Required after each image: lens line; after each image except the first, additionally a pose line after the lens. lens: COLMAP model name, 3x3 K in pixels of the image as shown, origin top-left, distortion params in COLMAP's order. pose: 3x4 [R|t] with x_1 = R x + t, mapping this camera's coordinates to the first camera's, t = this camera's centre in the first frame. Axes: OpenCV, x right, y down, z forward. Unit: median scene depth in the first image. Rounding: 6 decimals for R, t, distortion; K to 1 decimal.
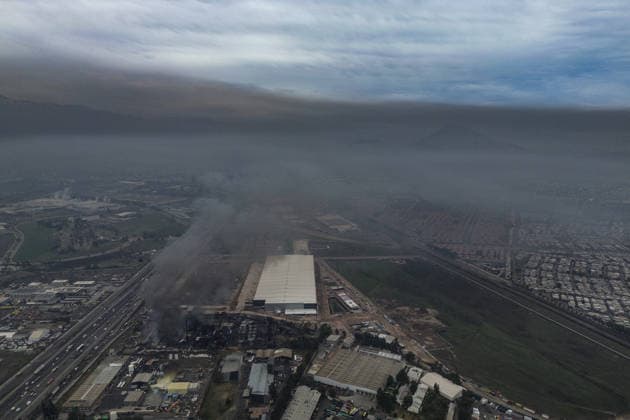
lens RADIAL K [[450.9, 0, 321.5], [0, 450.9, 223.1], [0, 0, 1]] dist [0.052731, -0.035585]
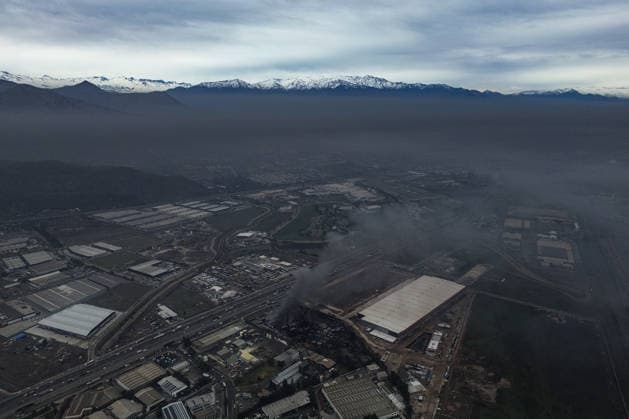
lens RADIAL K [[450.2, 0, 314.5], [0, 450.2, 206.8], [0, 0, 1]] dist [0.052731, -0.035585]
pose [[0.728028, 0.146371, -0.669739, 0.555314], [-0.130526, 0.988665, 0.074187, -0.193162], [0.673006, 0.033408, 0.738882, 0.018104]]
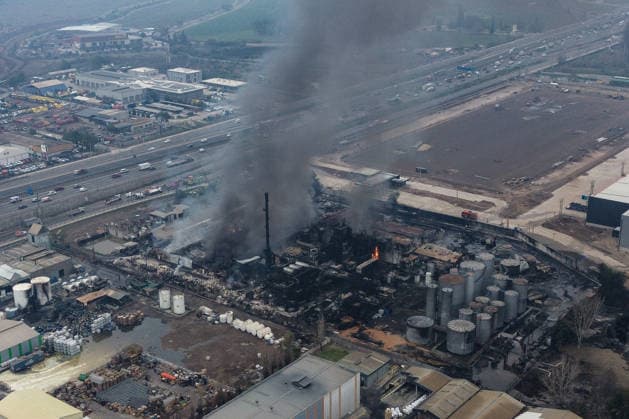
lens RADIAL K [[898.2, 0, 313.9], [0, 898.2, 209.9], [0, 0, 1]] dist [0.093118, 0.000000]
pose [[0.769483, 0.204779, -0.604947, 0.043984], [-0.121817, 0.976873, 0.175729, 0.110352], [0.626942, -0.061527, 0.776633, 0.519831]]
